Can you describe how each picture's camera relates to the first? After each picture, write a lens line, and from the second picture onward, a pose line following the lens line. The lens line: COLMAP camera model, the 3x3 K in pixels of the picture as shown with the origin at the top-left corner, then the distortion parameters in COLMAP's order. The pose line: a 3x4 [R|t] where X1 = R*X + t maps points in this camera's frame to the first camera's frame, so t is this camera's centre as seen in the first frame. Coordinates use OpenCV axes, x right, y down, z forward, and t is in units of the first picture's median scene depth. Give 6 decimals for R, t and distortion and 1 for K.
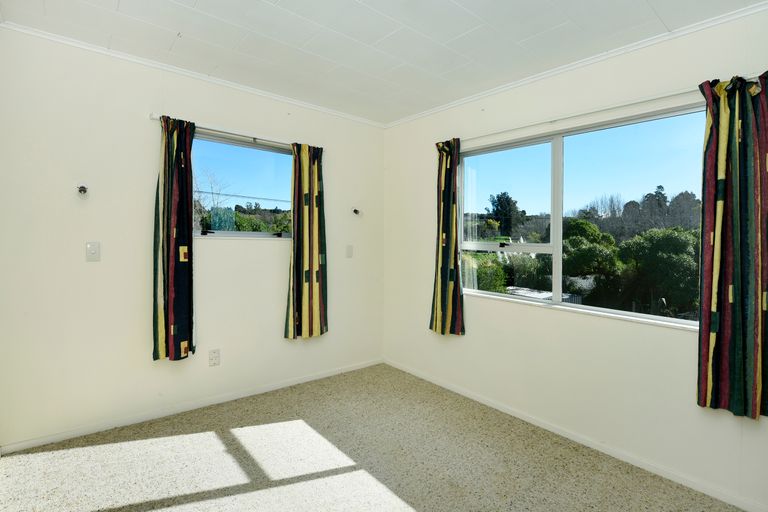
lens RADIAL K [[360.1, 0, 384.0], [0, 360.1, 256.0], [0, 0, 1]] dist [0.002504, 0.000066]
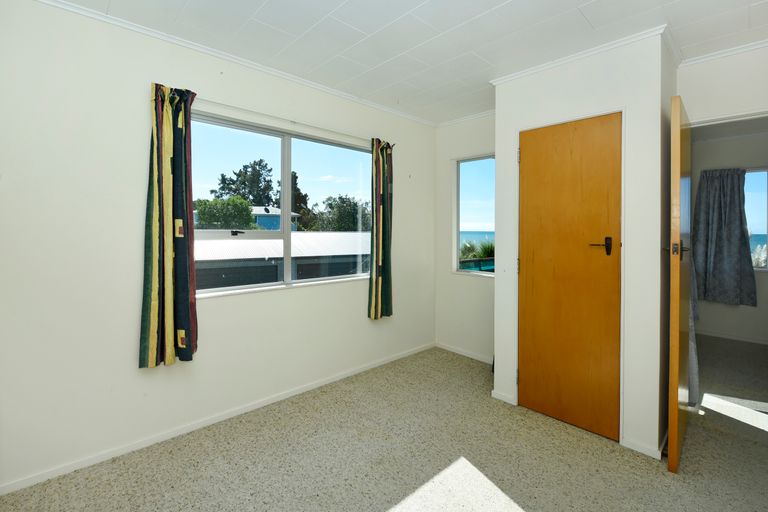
lens RADIAL K [[331.9, 0, 382.4], [0, 331.9, 226.7], [0, 0, 1]] dist [-0.000970, -0.000221]
pose [[0.017735, -0.029873, 0.999396, -0.550593], [0.025402, 0.999244, 0.029418, -0.066087], [-0.999520, 0.024865, 0.018480, 0.679410]]
